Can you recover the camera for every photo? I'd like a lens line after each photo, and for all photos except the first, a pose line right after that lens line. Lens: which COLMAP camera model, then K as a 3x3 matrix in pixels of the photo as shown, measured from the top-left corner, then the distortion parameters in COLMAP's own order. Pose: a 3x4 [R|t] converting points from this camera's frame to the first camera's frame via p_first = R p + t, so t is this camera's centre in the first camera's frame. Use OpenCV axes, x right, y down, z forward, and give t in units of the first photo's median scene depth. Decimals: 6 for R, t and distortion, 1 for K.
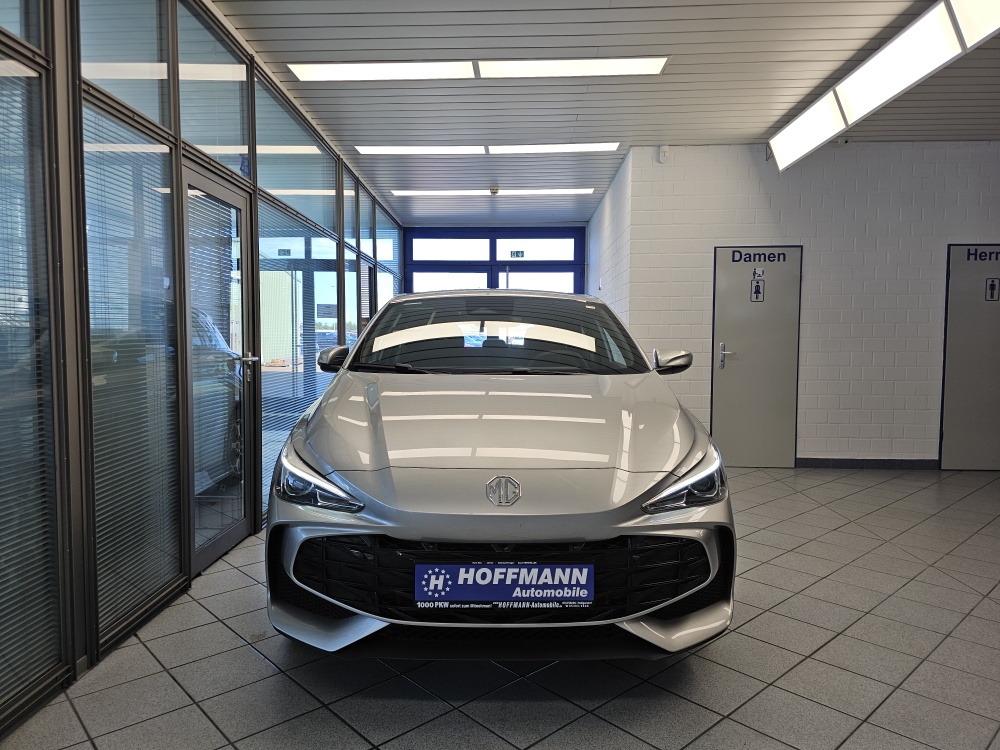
lens RADIAL K [[673.5, 0, 493.9], [0, 673.5, 383.7], [0, 0, 1]] dist [0.050878, -0.049507]
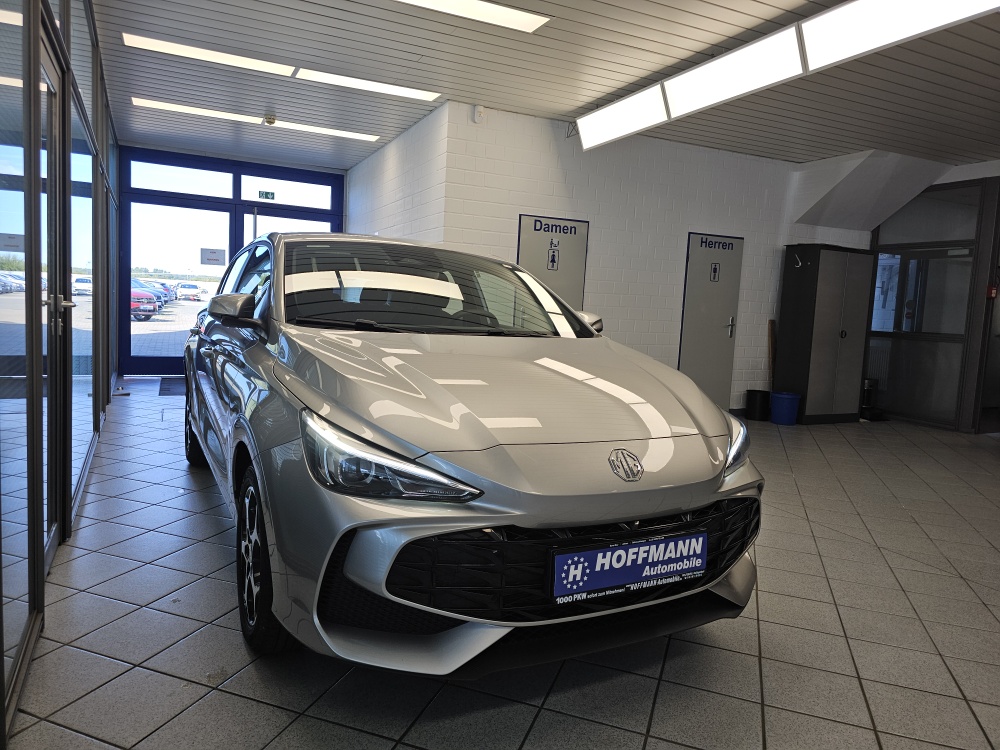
lens RADIAL K [[673.5, 0, 497.8], [0, 673.5, 372.6], [0, 0, 1]] dist [0.050878, -0.049507]
pose [[0.884109, -0.003594, 0.467267, -0.559796], [-0.017565, 0.999008, 0.040918, -0.001248], [-0.466951, -0.044383, 0.883169, 0.266811]]
